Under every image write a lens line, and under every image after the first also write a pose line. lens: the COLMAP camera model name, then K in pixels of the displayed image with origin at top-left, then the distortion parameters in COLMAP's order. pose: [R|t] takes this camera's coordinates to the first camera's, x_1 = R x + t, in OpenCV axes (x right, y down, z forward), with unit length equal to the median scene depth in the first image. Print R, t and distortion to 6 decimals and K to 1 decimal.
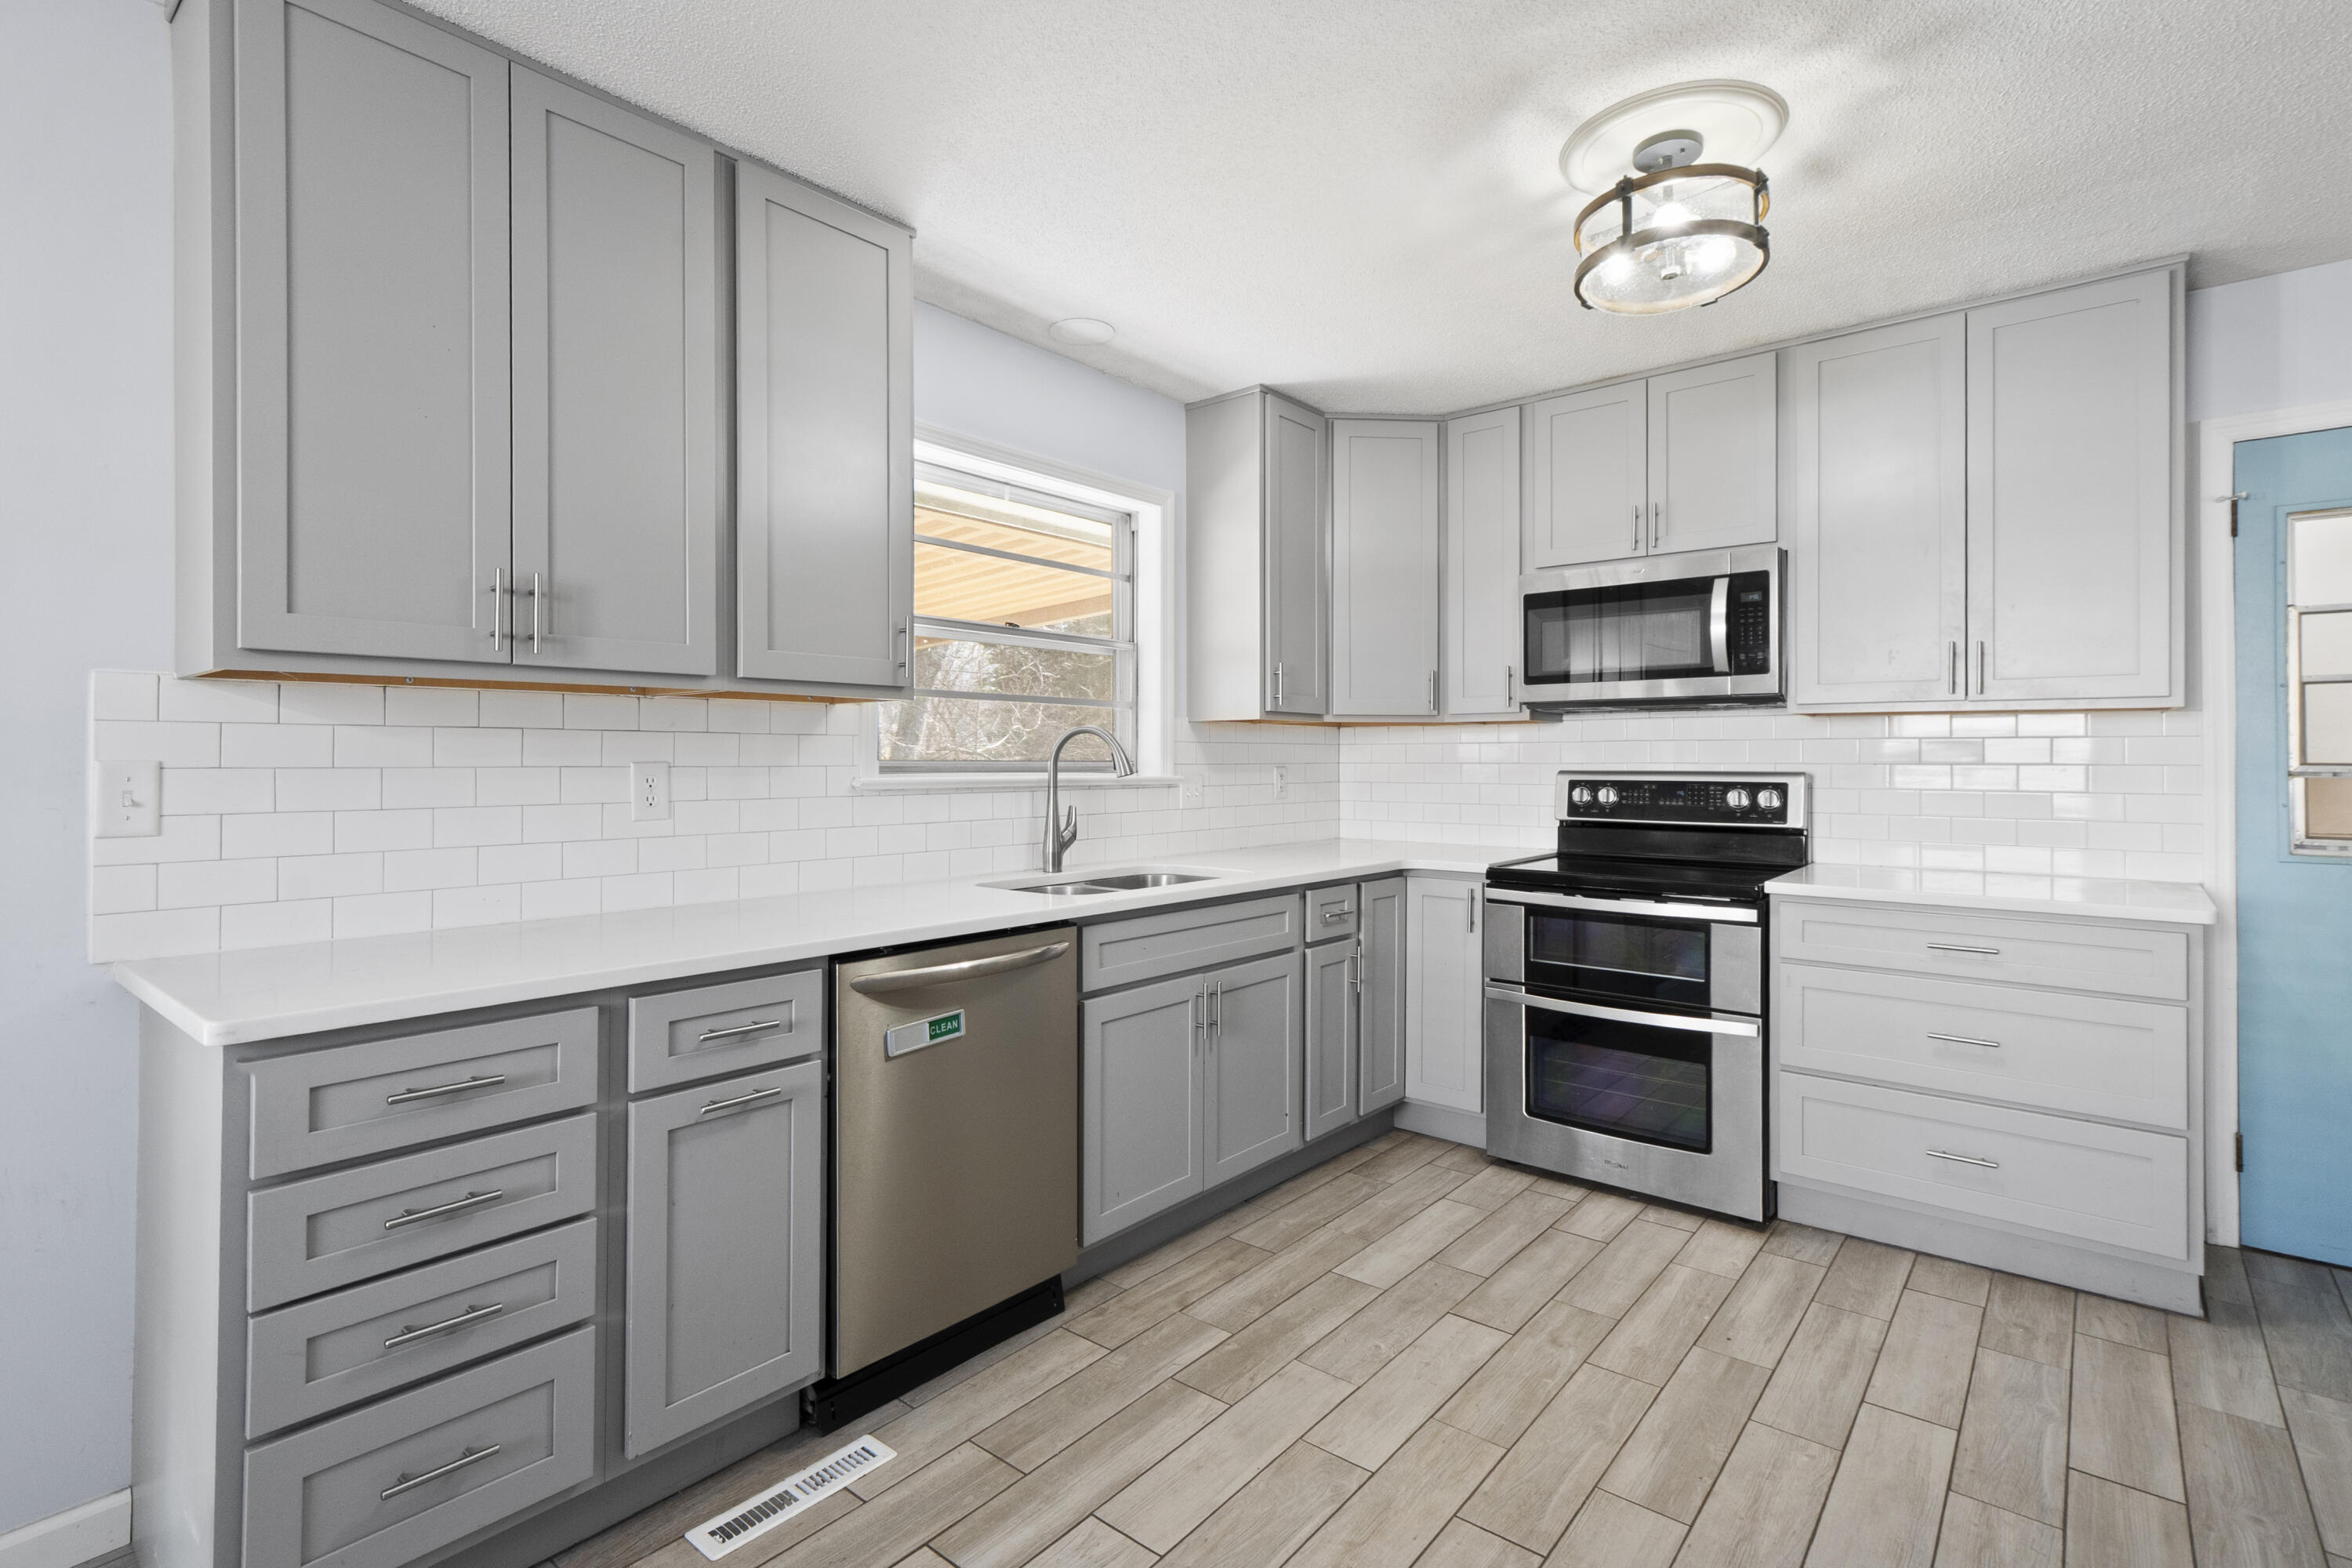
lens RADIAL K [[1110.4, 0, 1173.0], [0, 1110.4, 779.6], [0, 0, 1]] dist [0.000827, -0.000435]
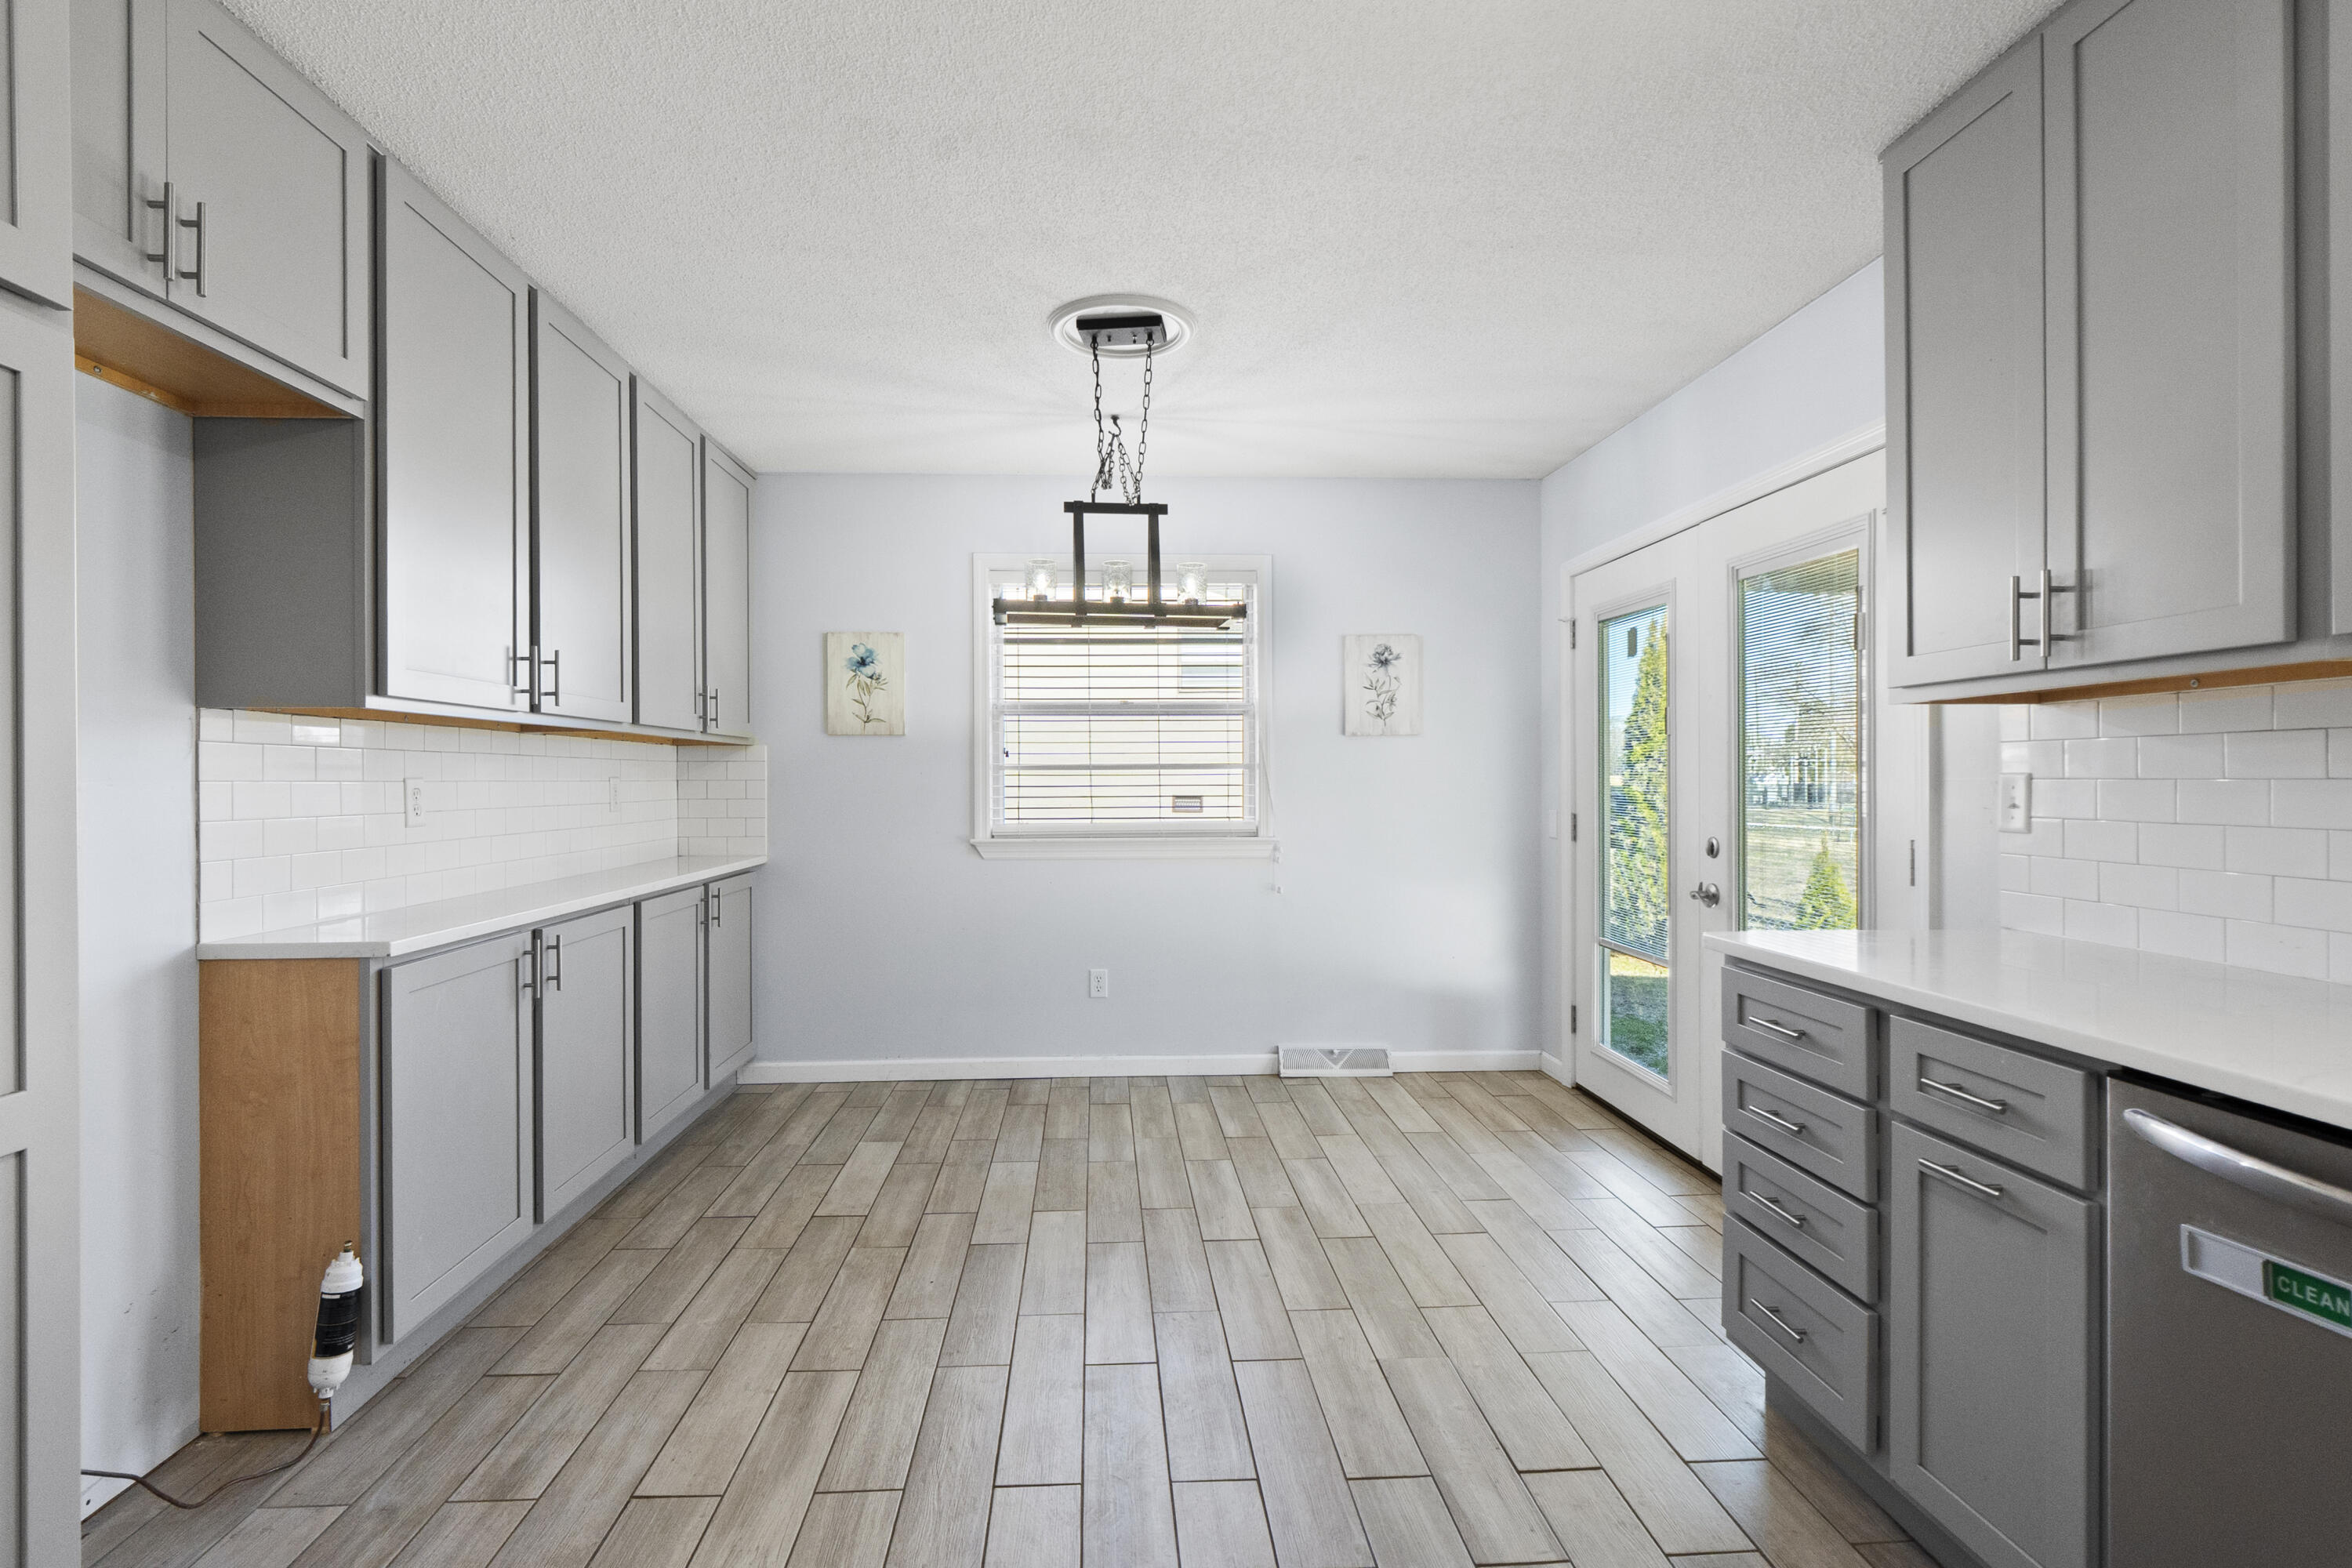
lens RADIAL K [[1110.4, 0, 1173.0], [0, 1110.4, 779.6], [0, 0, 1]] dist [0.000827, -0.000435]
pose [[-0.734414, 0.002531, -0.678697, 0.612968], [-0.006786, 0.999916, 0.011071, -0.015197], [0.678668, 0.012736, -0.734335, 1.214106]]
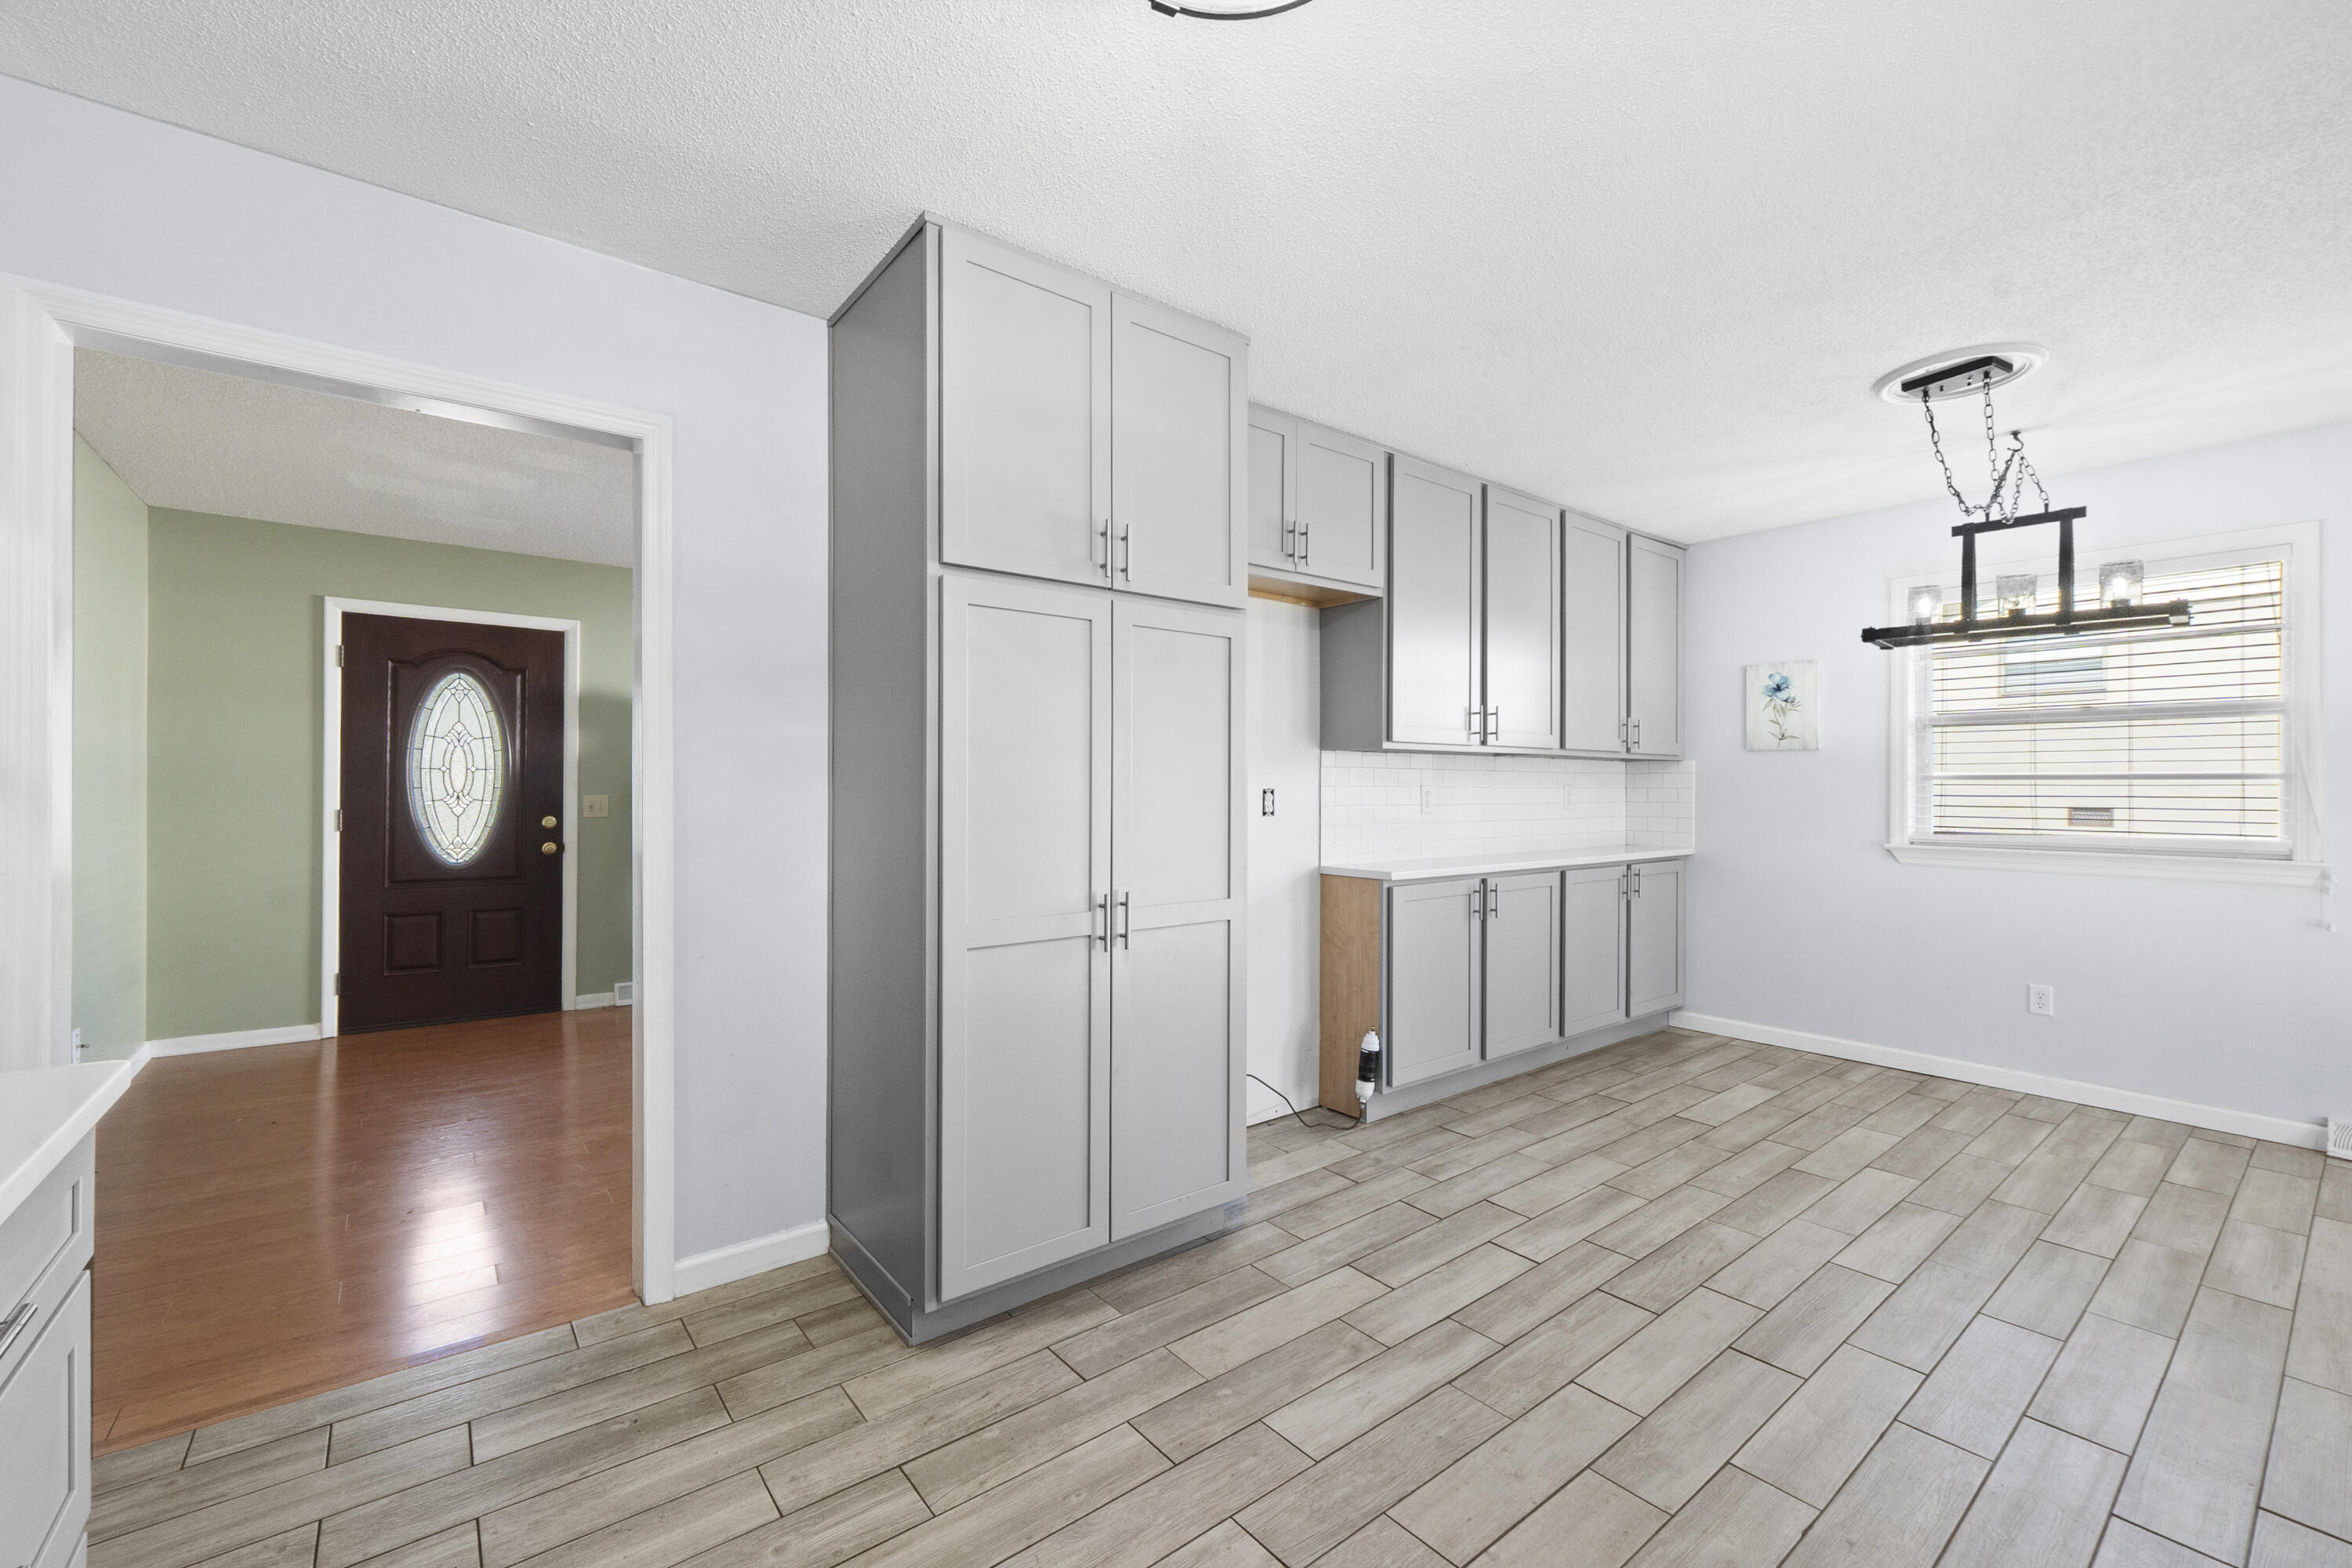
lens RADIAL K [[967.5, 0, 1176.0], [0, 967.5, 784.0], [0, 0, 1]] dist [-0.000002, 0.000364]
pose [[-0.978649, -0.004815, 0.205483, 0.486031], [-0.002130, 0.999909, 0.013286, -0.023130], [-0.205528, 0.012565, -0.978570, 1.639553]]
